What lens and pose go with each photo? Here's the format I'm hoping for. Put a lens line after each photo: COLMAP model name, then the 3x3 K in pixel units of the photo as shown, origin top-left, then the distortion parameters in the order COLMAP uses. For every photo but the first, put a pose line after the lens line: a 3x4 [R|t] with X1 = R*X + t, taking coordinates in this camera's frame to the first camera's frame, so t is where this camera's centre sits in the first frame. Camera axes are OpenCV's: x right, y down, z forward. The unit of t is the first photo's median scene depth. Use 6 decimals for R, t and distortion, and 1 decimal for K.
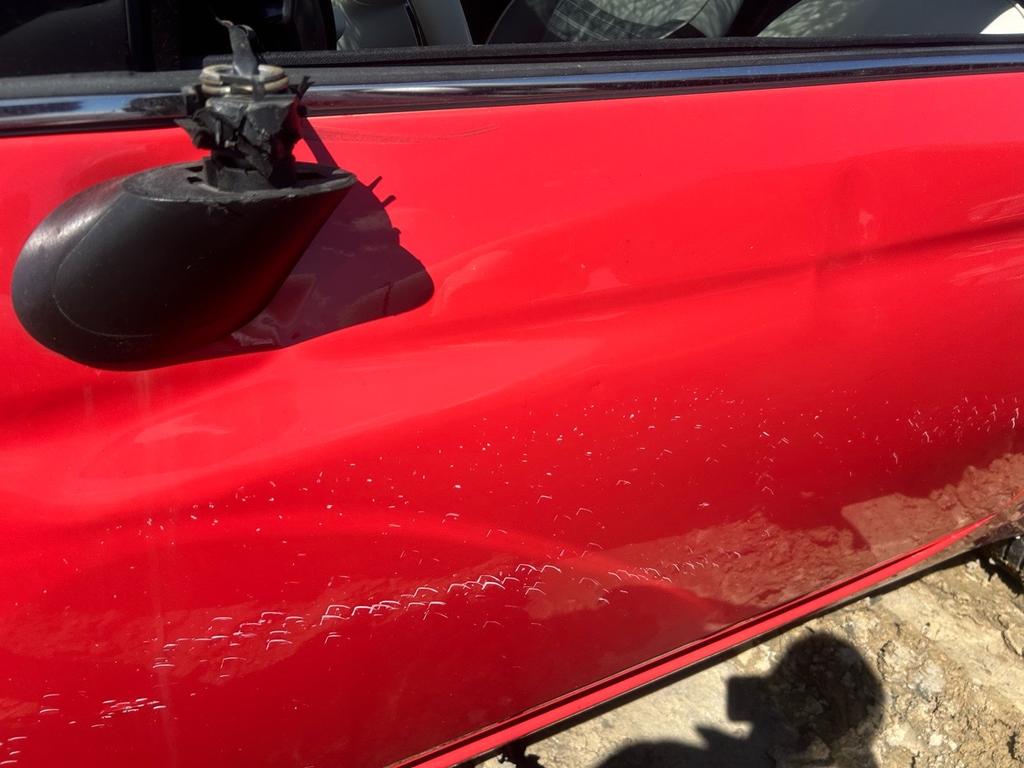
lens RADIAL K [[774.1, 0, 504.5], [0, 774.1, 385.5], [0, 0, 1]] dist [0.052145, -0.059486]
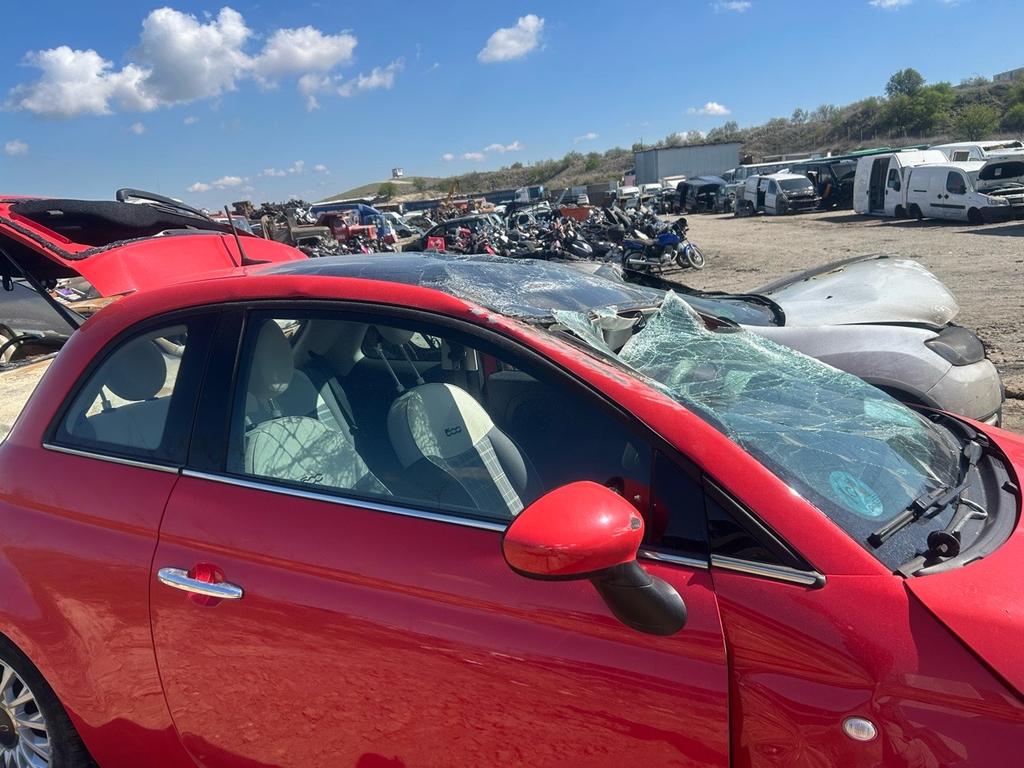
lens RADIAL K [[774.1, 0, 513.6], [0, 774.1, 381.0], [0, 0, 1]] dist [0.052145, -0.059486]
pose [[-0.612622, -0.257323, 0.747315, -1.079389], [0.426906, 0.688000, 0.586862, -1.389836], [-0.665165, 0.678558, -0.311631, 1.169077]]
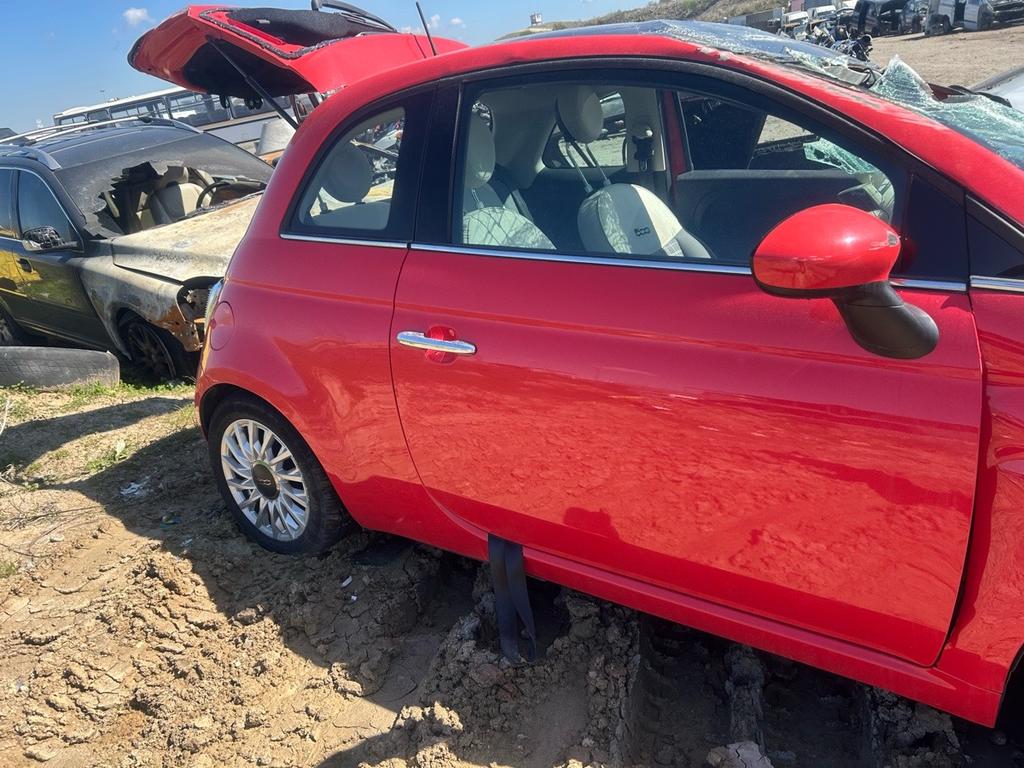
lens RADIAL K [[774.1, 0, 504.7], [0, 774.1, 389.9], [0, 0, 1]] dist [0.052145, -0.059486]
pose [[-0.465095, -0.396050, 0.791727, -1.096176], [0.548673, 0.572892, 0.608895, -1.370121], [-0.694727, 0.717593, -0.049147, 1.356212]]
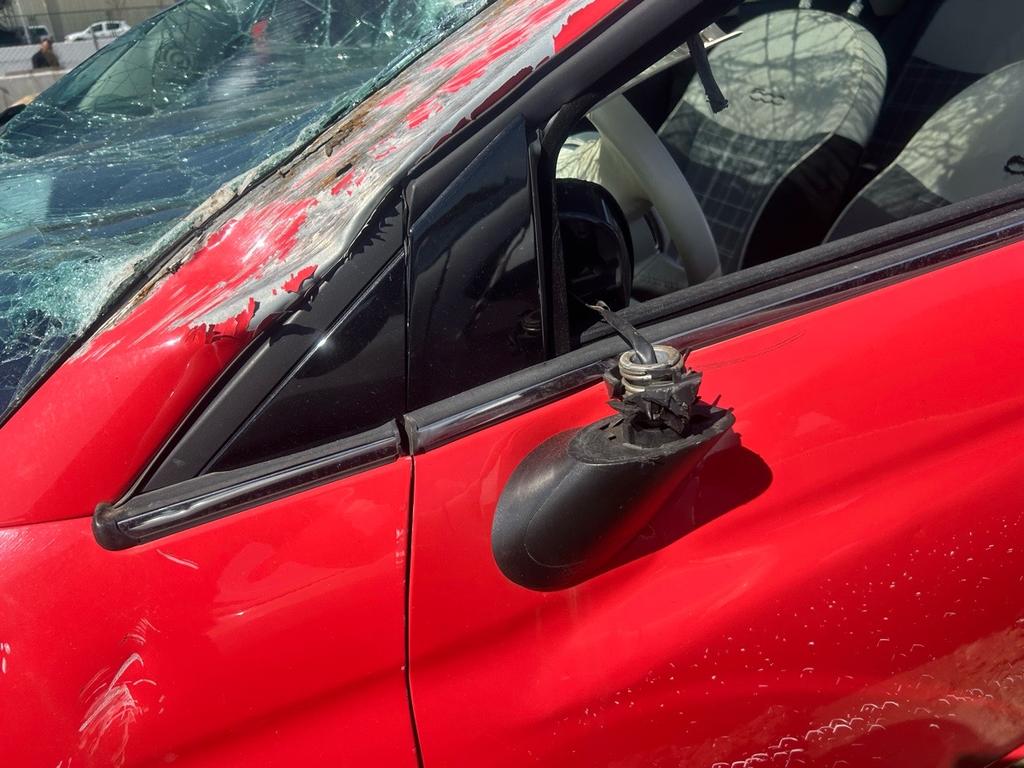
lens RADIAL K [[774.1, 0, 511.3], [0, 774.1, 376.5], [0, 0, 1]] dist [0.052145, -0.059486]
pose [[0.974690, -0.164913, -0.150938, -0.086739], [0.143494, 0.979225, -0.143274, -0.050683], [0.171430, 0.117989, 0.978106, -0.074979]]
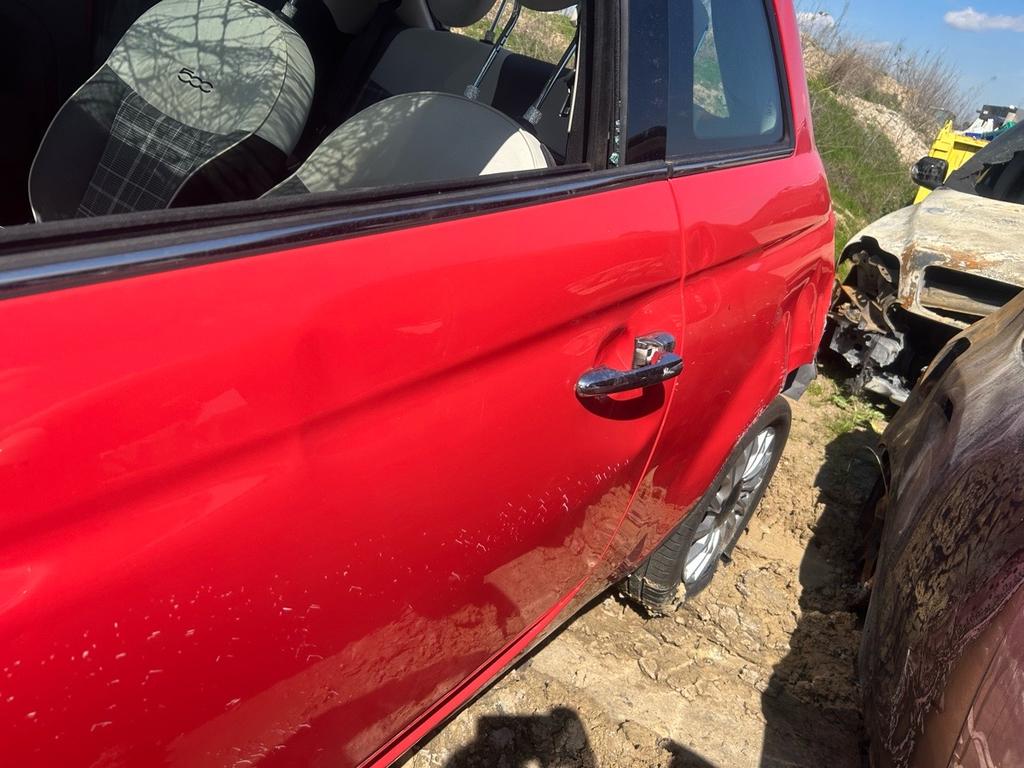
lens RADIAL K [[774.1, 0, 510.9], [0, 774.1, 375.3], [0, 0, 1]] dist [0.052145, -0.059486]
pose [[0.915060, -0.131947, 0.381123, 0.115641], [0.166670, 0.984220, -0.059425, -0.049557], [-0.367268, 0.117899, 0.922613, 0.004482]]
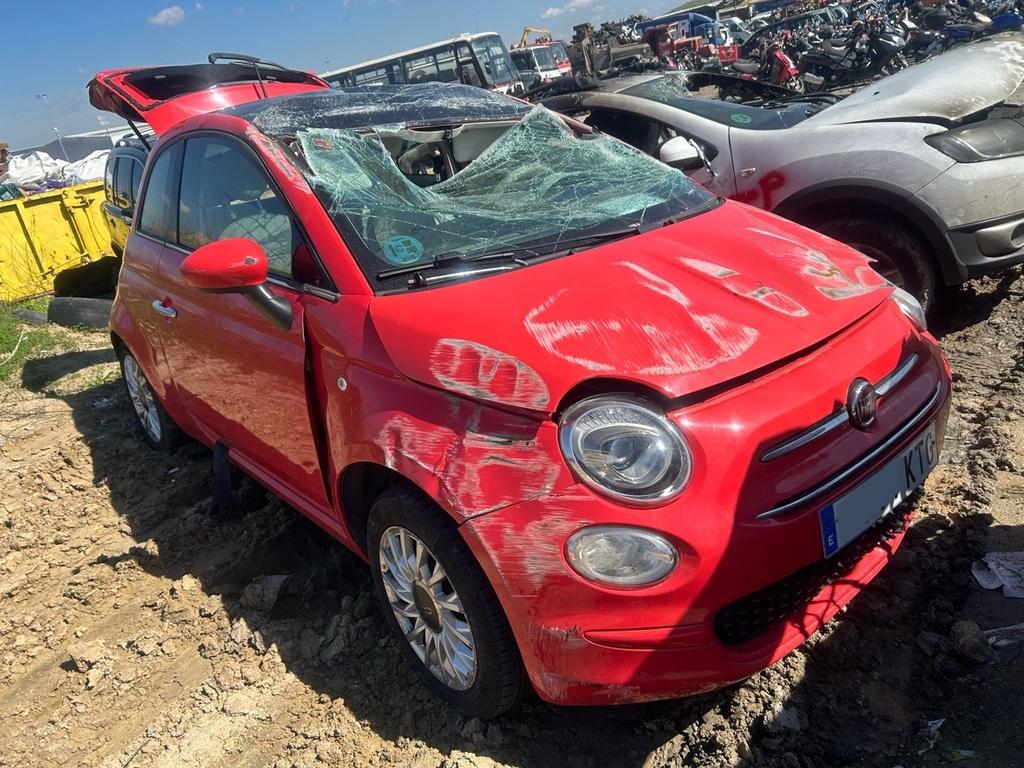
lens RADIAL K [[774.1, 0, 511.9], [0, 774.1, 376.0], [0, 0, 1]] dist [0.052145, -0.059486]
pose [[-0.247322, -0.442145, 0.862171, -1.969053], [0.642083, 0.591605, 0.487579, -1.007039], [-0.725645, 0.674175, 0.137577, 0.545545]]
